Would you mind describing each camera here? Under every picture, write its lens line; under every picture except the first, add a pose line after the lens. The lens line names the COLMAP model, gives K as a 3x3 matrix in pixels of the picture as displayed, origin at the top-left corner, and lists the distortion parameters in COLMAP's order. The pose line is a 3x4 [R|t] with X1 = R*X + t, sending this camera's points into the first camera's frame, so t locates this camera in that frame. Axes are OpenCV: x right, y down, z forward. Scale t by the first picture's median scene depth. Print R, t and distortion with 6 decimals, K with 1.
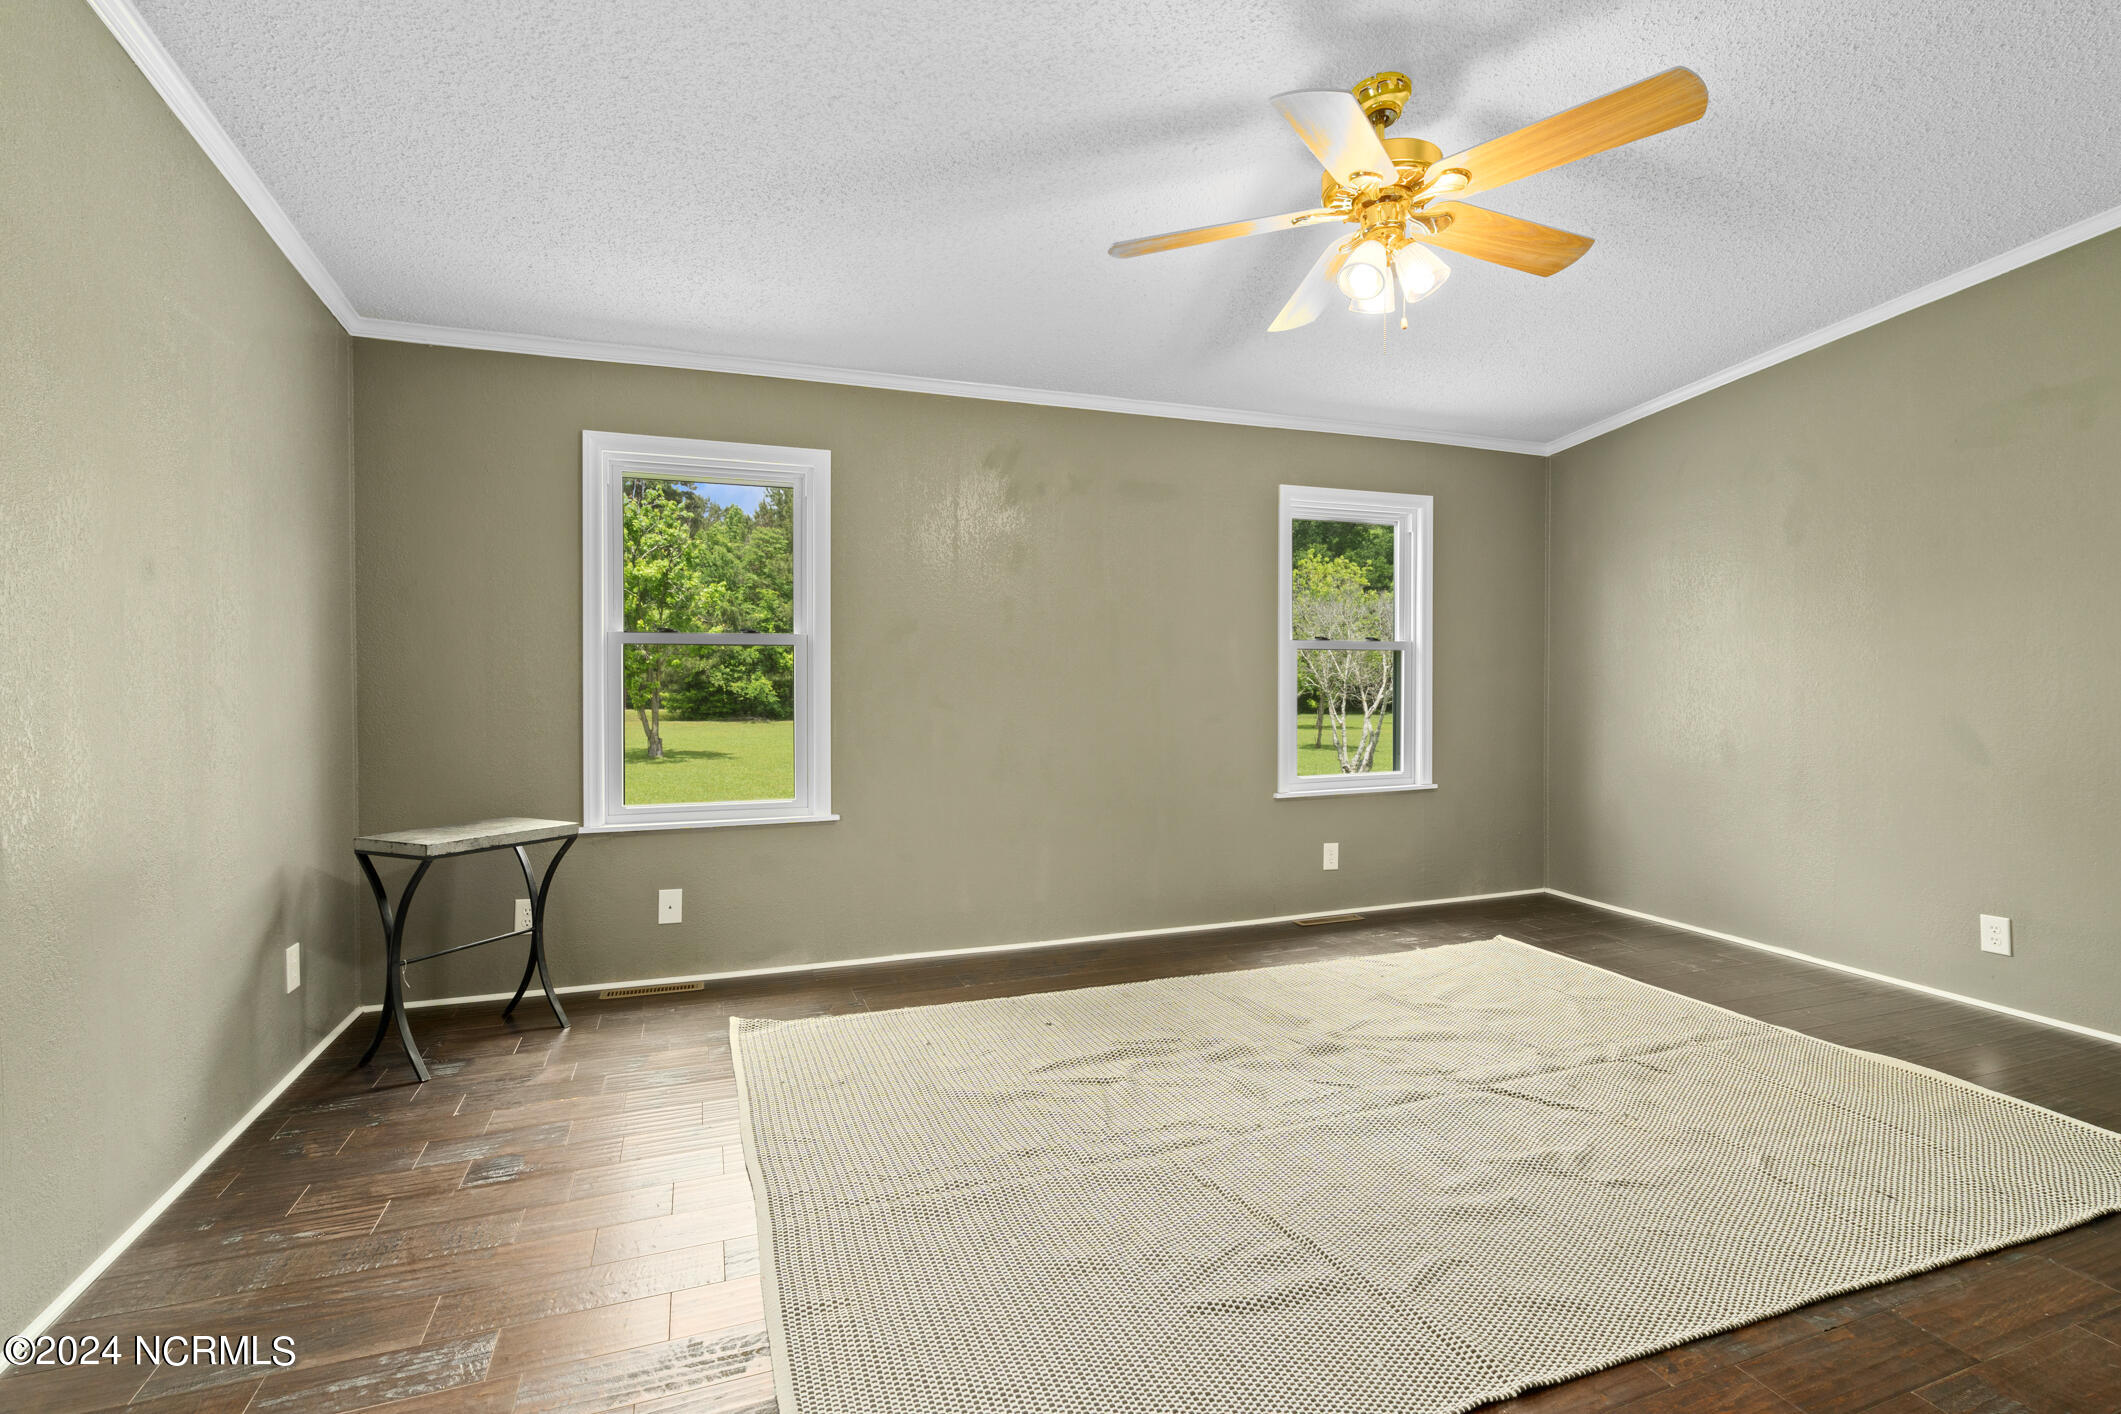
lens RADIAL K [[977.4, 0, 1058.4], [0, 977.4, 691.2], [0, 0, 1]] dist [-0.005571, -0.000305]
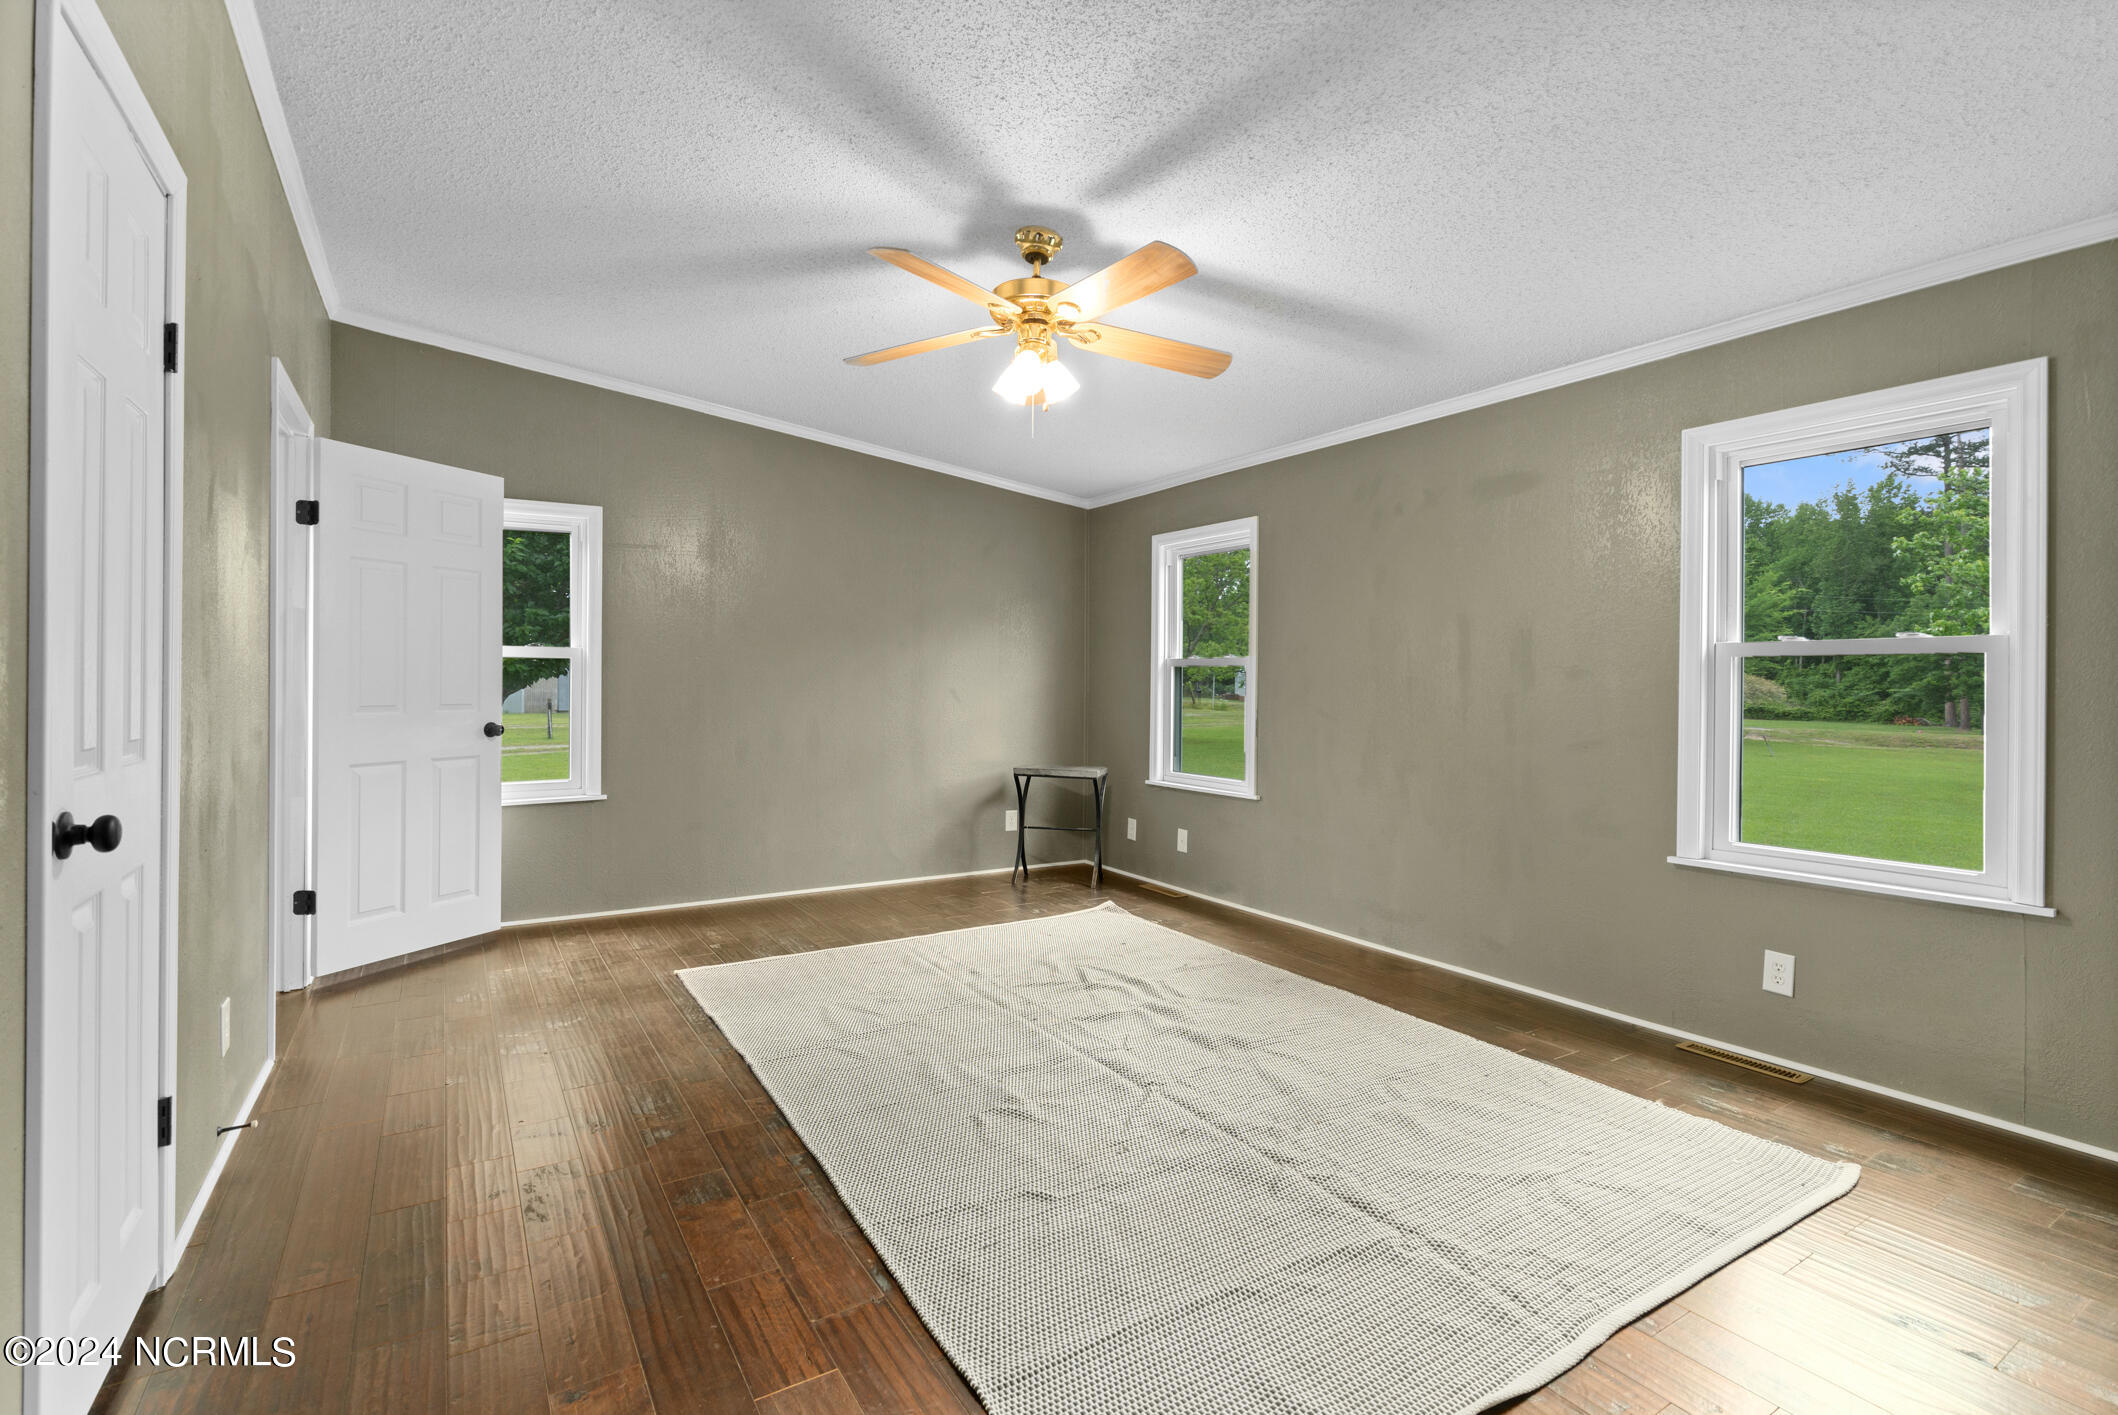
lens RADIAL K [[976.0, 0, 1061.1], [0, 976.0, 693.0], [0, 0, 1]] dist [-0.005571, -0.000305]
pose [[0.207186, 0.014341, -0.978196, 1.258856], [-0.021491, 0.999718, 0.010105, -0.022262], [0.978065, 0.018928, 0.207436, 0.606140]]
